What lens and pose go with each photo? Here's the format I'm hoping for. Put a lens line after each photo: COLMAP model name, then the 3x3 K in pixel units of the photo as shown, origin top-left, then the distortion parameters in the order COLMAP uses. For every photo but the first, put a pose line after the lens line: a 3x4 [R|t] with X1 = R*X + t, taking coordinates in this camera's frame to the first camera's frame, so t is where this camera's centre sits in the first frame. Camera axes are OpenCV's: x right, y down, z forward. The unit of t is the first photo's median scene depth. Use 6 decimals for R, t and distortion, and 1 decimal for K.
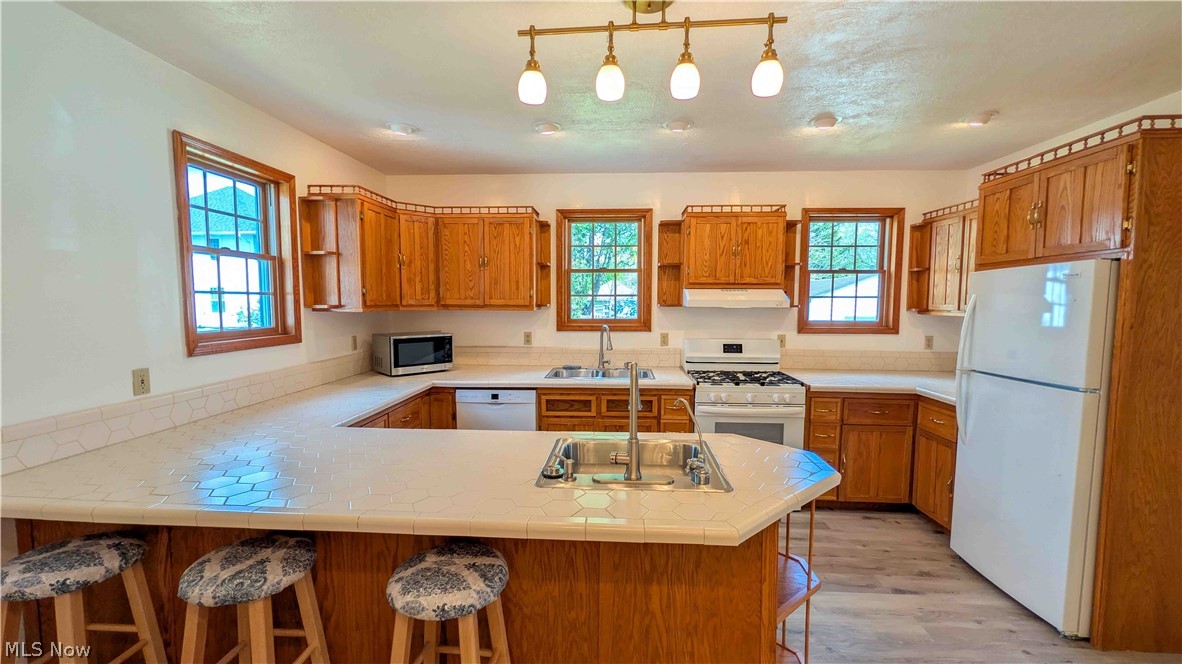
lens RADIAL K [[489.8, 0, 589.4], [0, 489.8, 334.8], [0, 0, 1]] dist [0.000144, 0.000006]
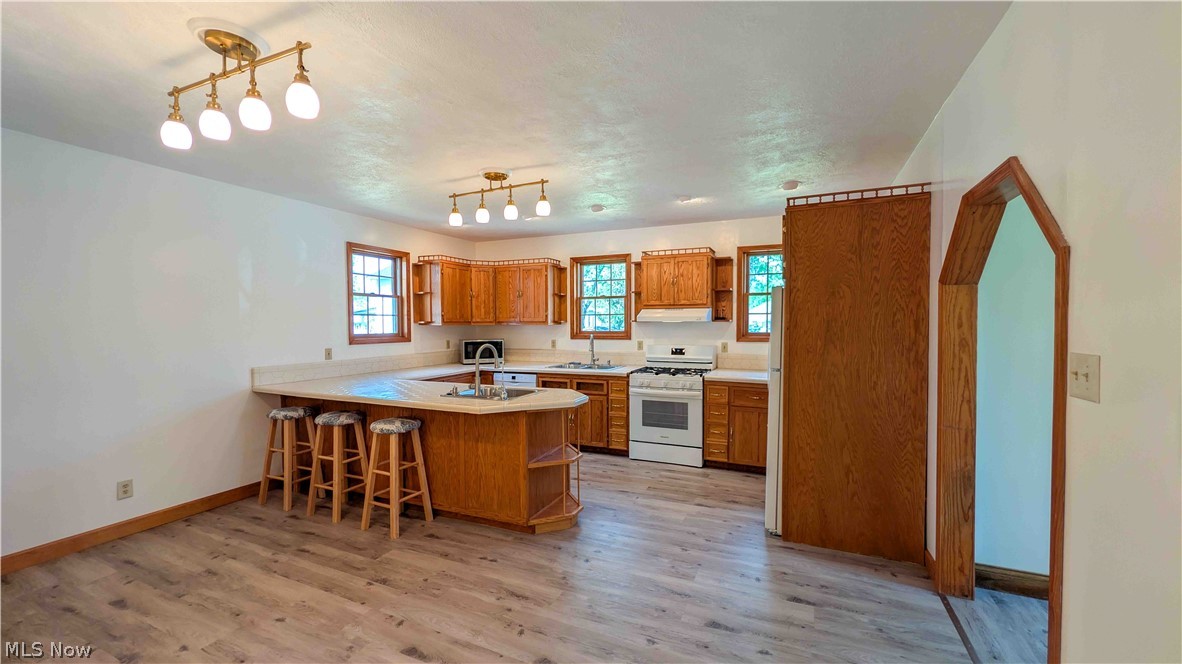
lens RADIAL K [[470.3, 0, 591.0], [0, 470.3, 332.0], [0, 0, 1]] dist [-0.000891, -0.000224]
pose [[0.934773, 0.000366, -0.355246, 0.597029], [-0.018341, 0.998716, -0.047232, 0.044444], [0.354772, 0.050667, 0.933579, -0.364533]]
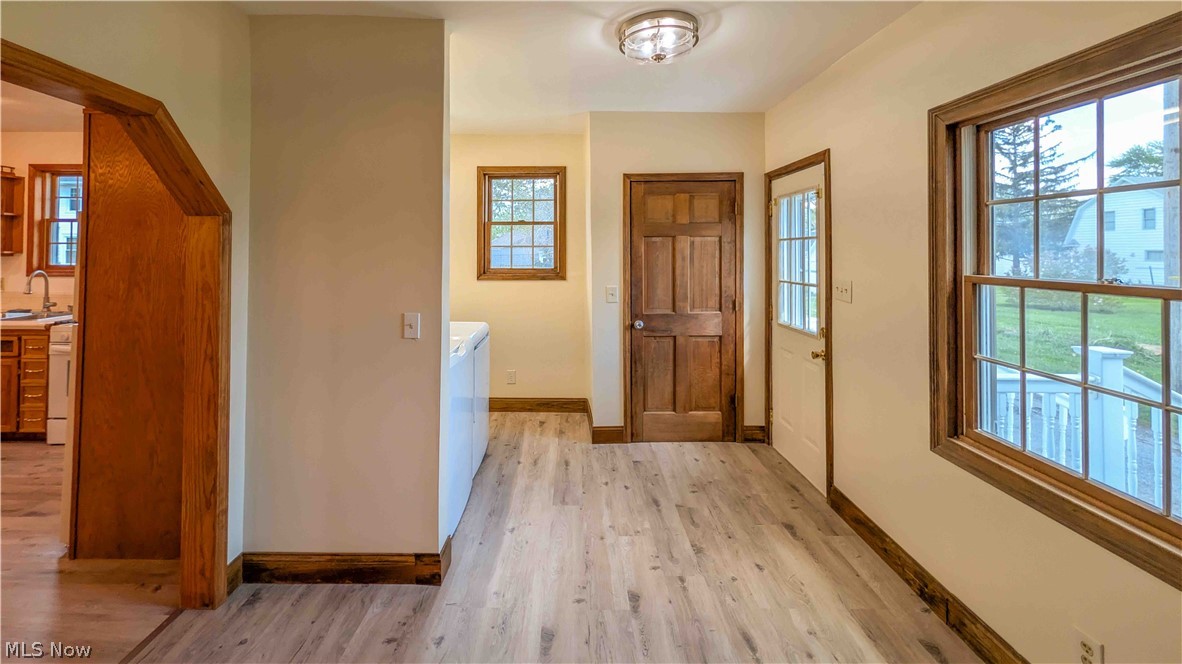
lens RADIAL K [[474.8, 0, 564.5], [0, 474.8, 241.8], [0, 0, 1]] dist [0.000165, -0.000061]
pose [[0.997905, 0.001422, 0.064680, 1.243757], [0.004448, 0.995884, -0.090528, 0.018098], [-0.064543, 0.090626, 0.993791, -0.124144]]
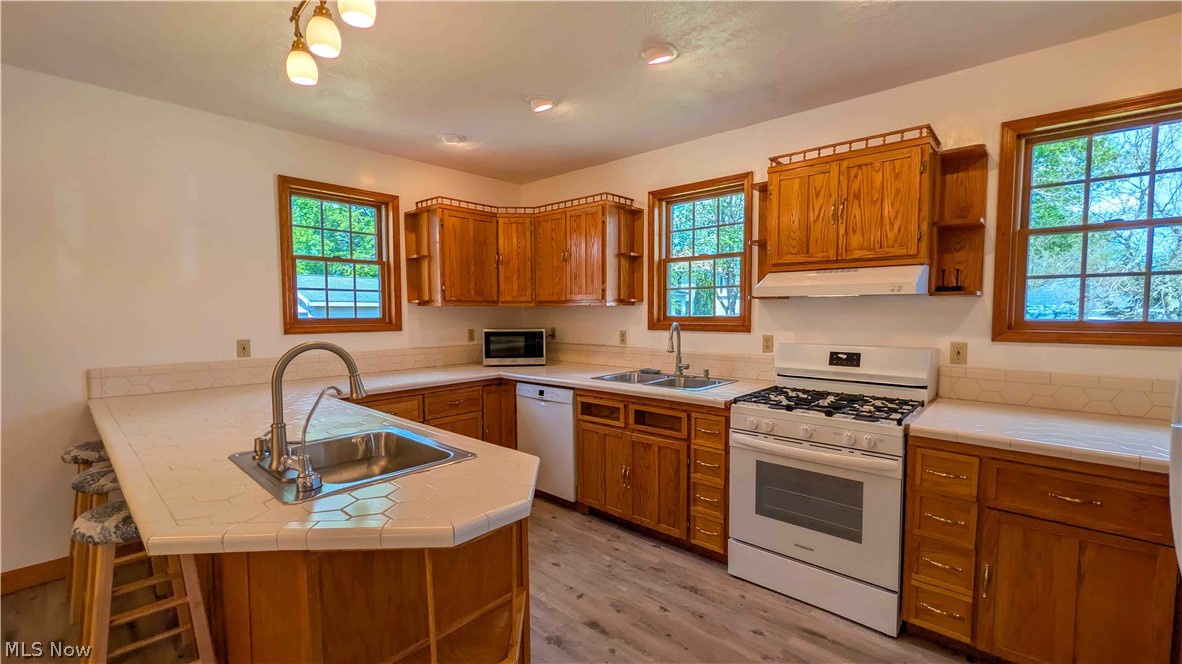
lens RADIAL K [[496.1, 0, 590.3], [0, 496.1, 334.6], [0, 0, 1]] dist [0.000812, 0.000063]
pose [[0.779045, 0.025193, -0.626462, 0.497391], [-0.039363, 0.999187, -0.008769, 0.015654], [0.625731, 0.031491, 0.779403, 0.290576]]
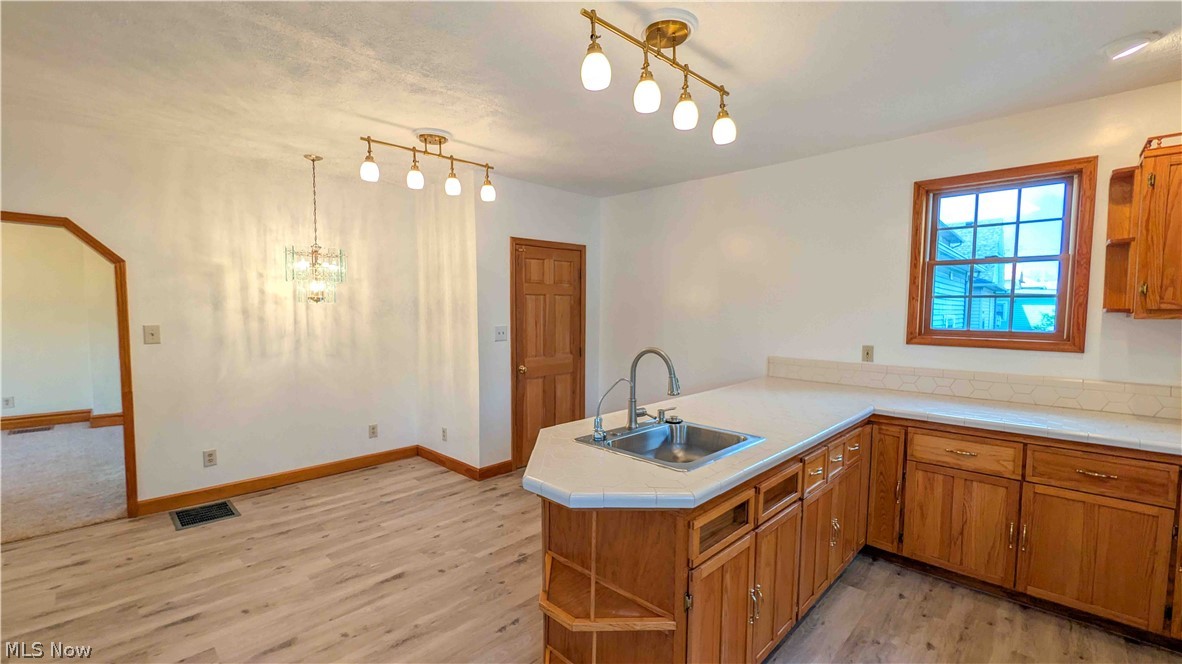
lens RADIAL K [[489.8, 0, 589.4], [0, 489.8, 334.8], [0, 0, 1]] dist [0.000144, 0.000006]
pose [[-0.652477, 0.035009, -0.756999, 0.541212], [-0.061263, 0.993226, 0.098738, -0.041205], [0.755328, 0.110800, -0.645912, 0.800716]]
